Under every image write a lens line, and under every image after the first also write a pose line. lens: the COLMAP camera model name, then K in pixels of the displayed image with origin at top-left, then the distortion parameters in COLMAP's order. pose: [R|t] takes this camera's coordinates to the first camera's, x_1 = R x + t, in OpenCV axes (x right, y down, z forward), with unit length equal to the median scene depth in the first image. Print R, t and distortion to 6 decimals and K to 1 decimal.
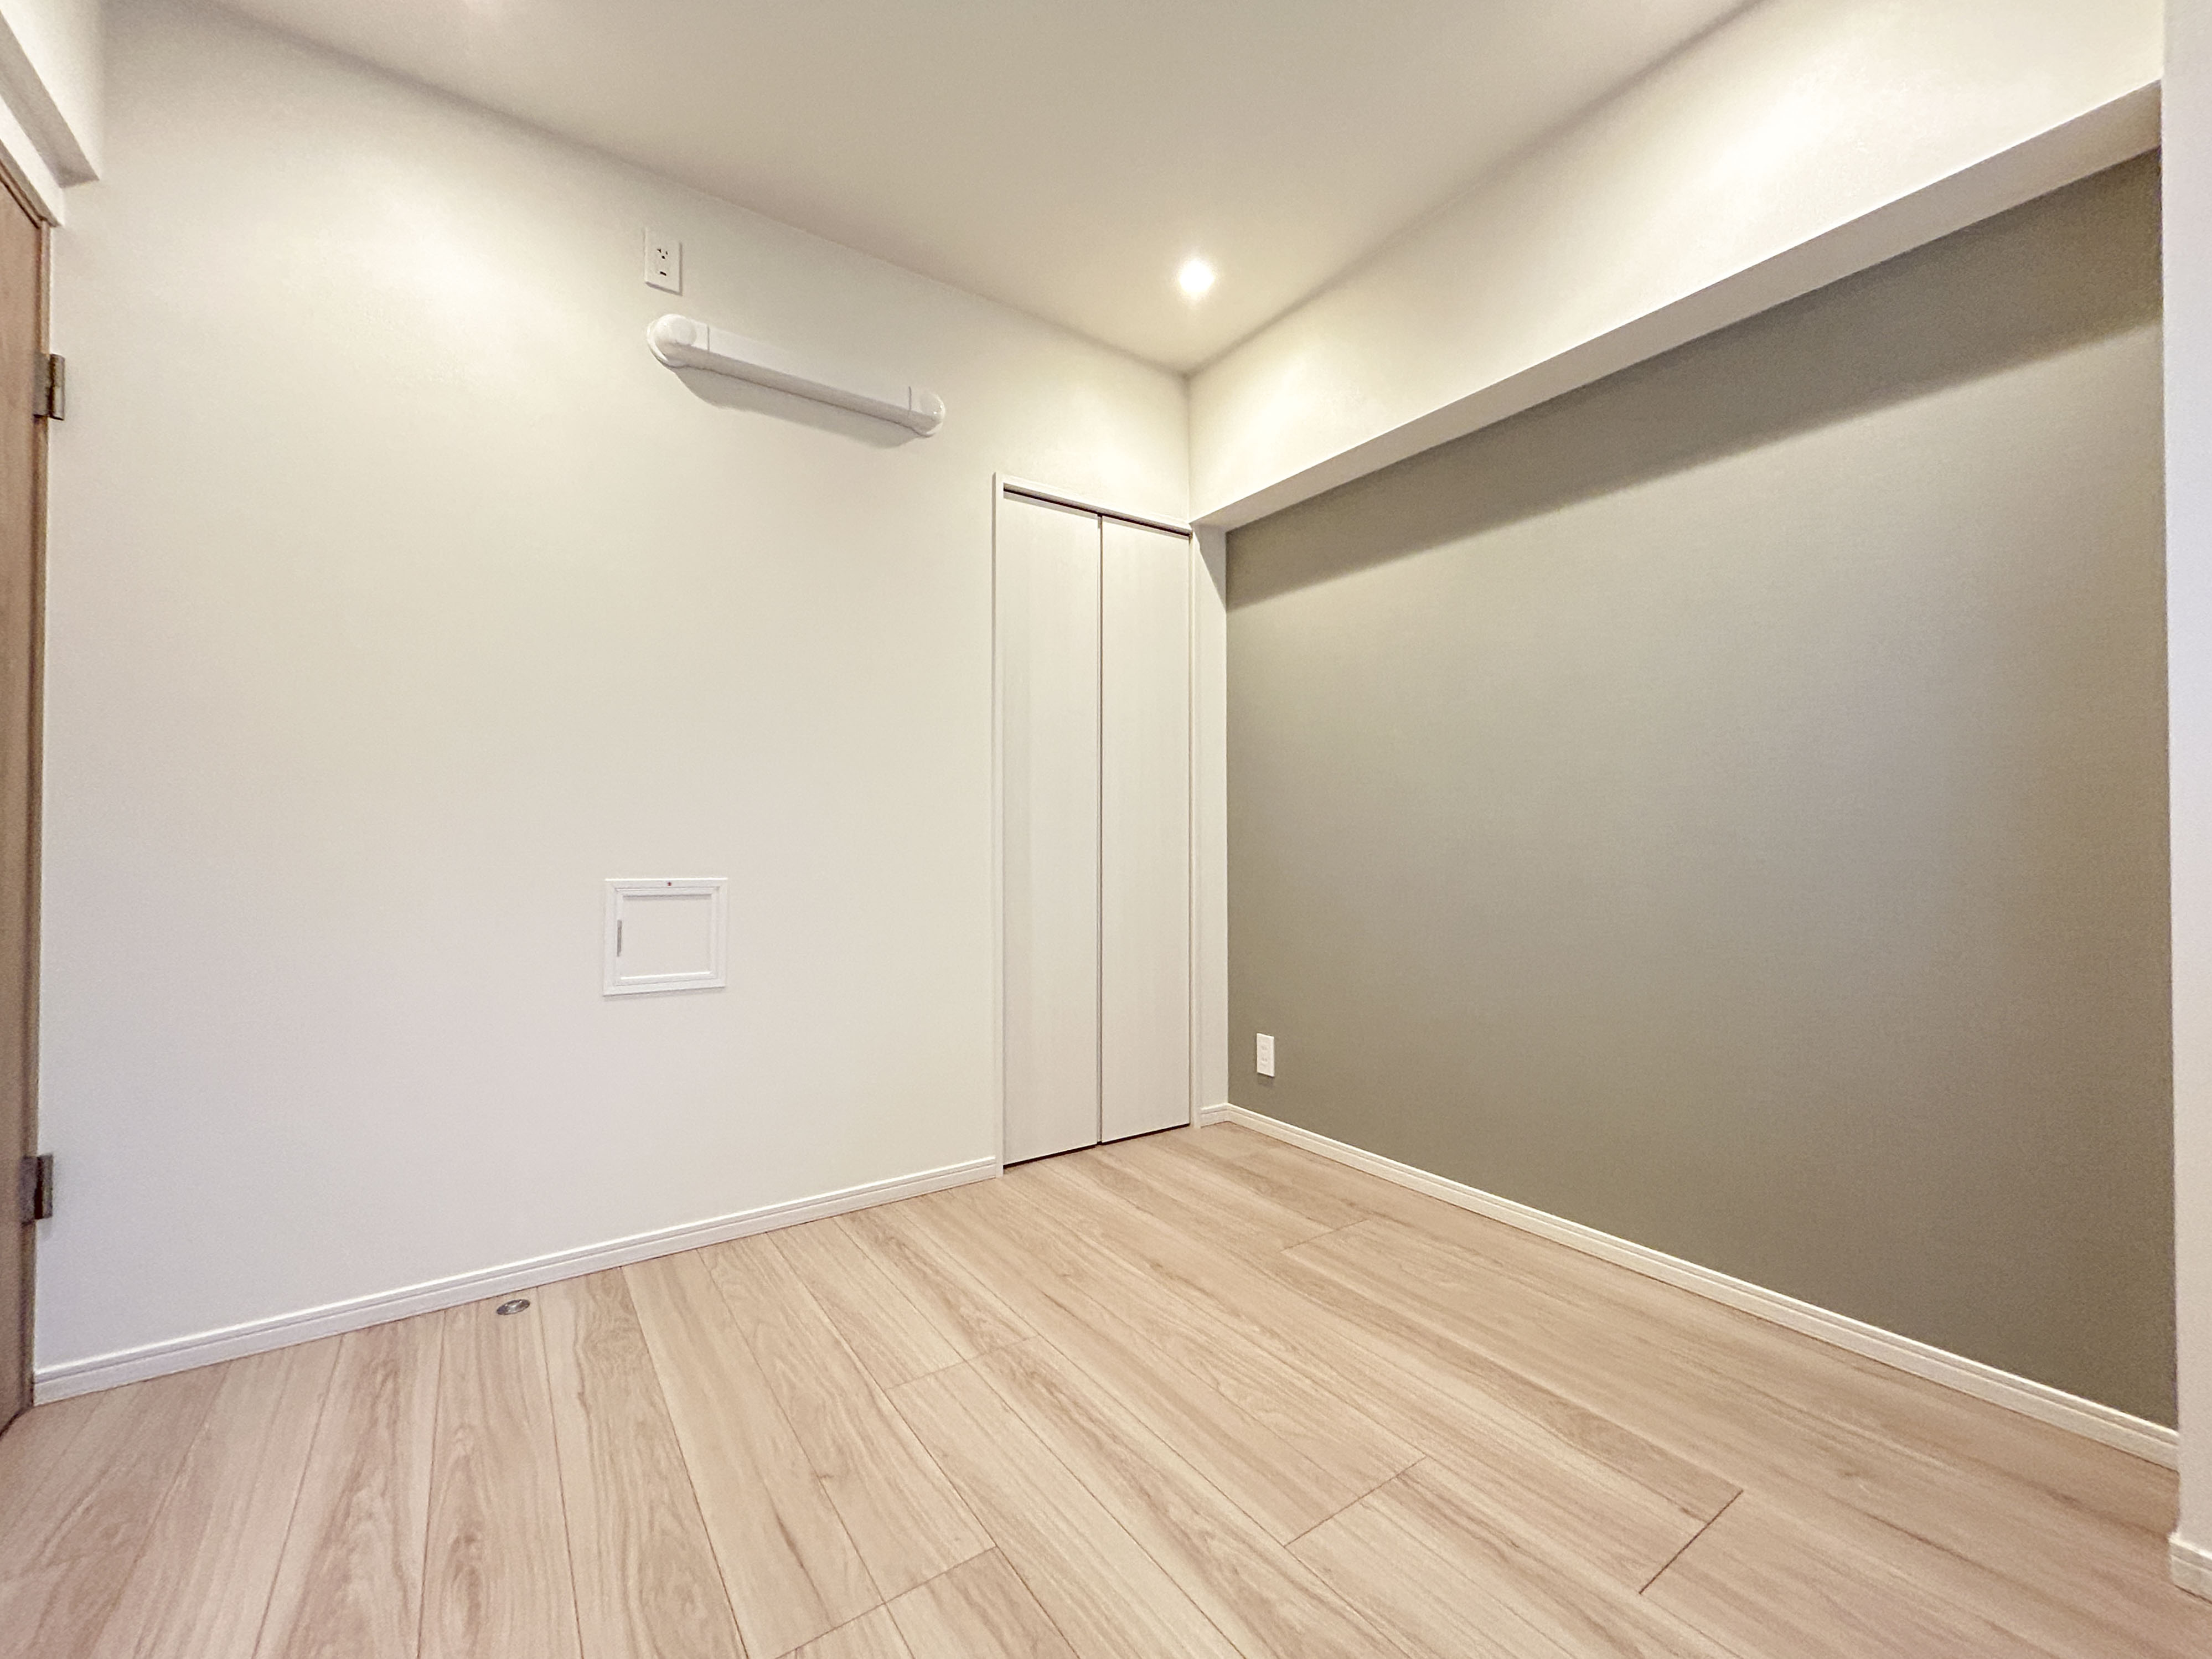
lens RADIAL K [[903.8, 0, 1106.0], [0, 903.8, 829.5], [0, 0, 1]] dist [0.001262, 0.000382]
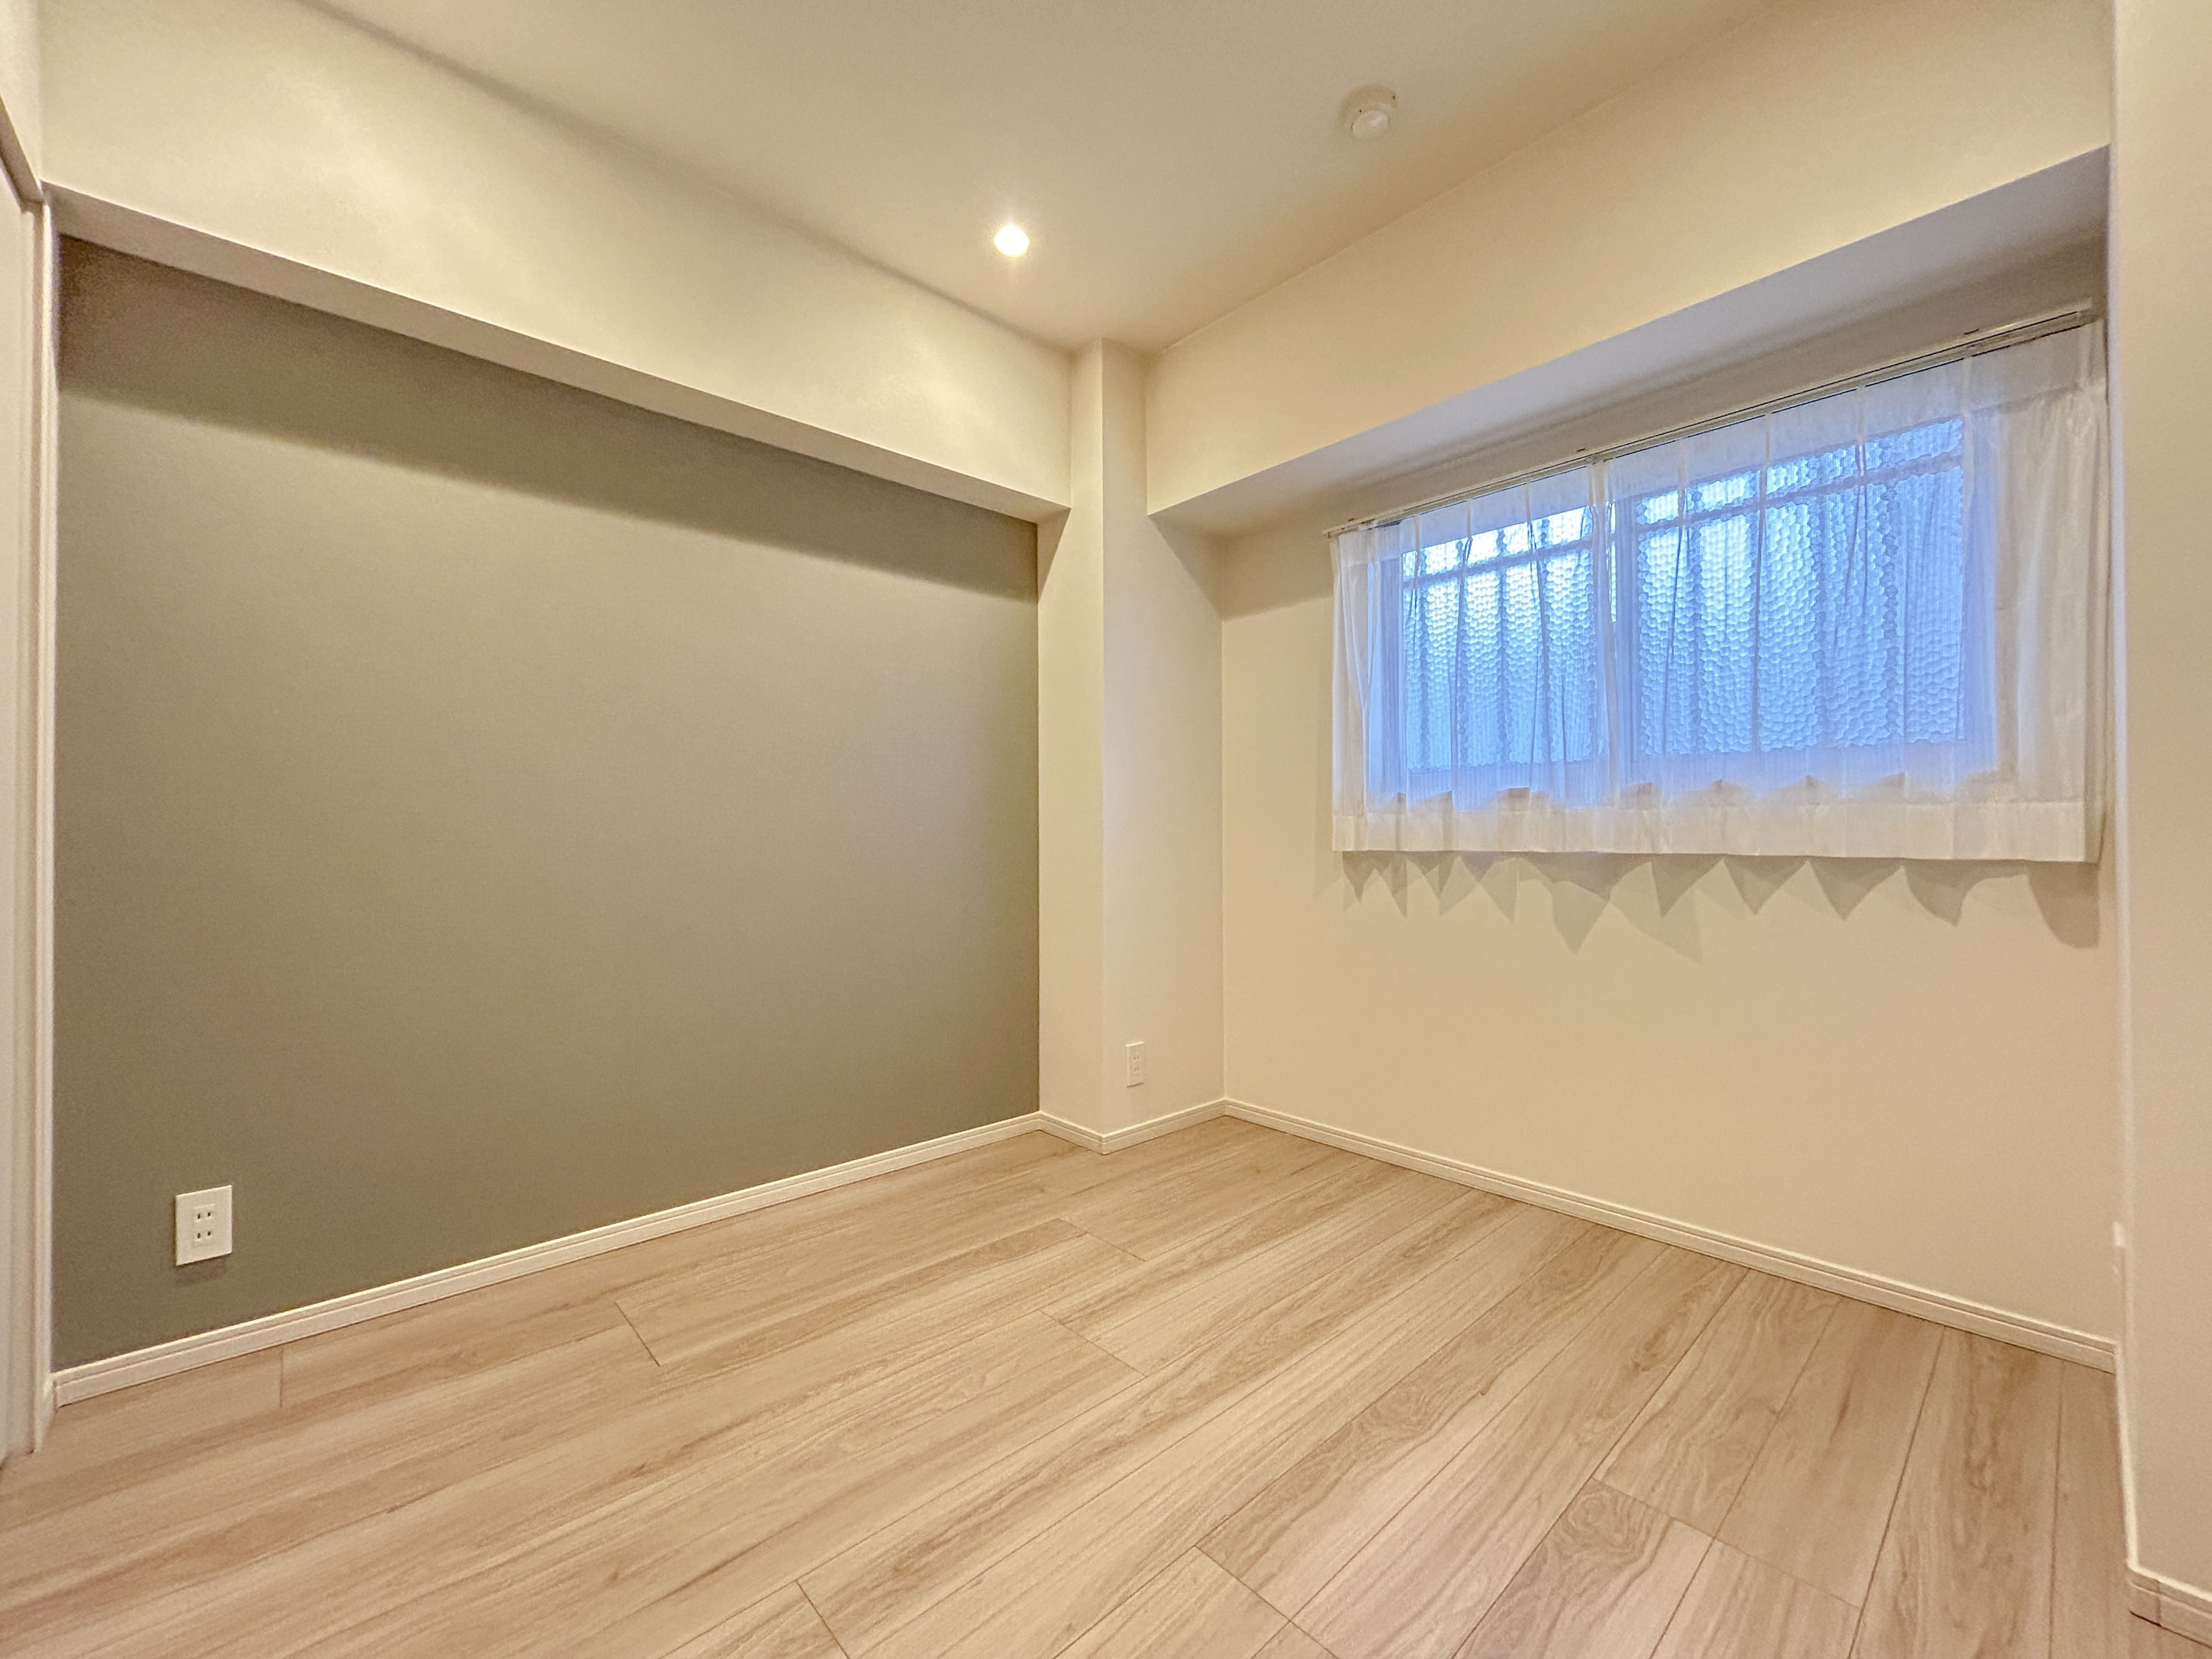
lens RADIAL K [[885.5, 0, 1116.3], [0, 885.5, 841.4], [0, 0, 1]] dist [-0.000024, 0.000438]
pose [[-0.132798, -0.000843, 0.991143, -0.803939], [-0.010345, 0.999946, -0.000536, 0.003944], [-0.991089, -0.010325, -0.132800, 0.904079]]
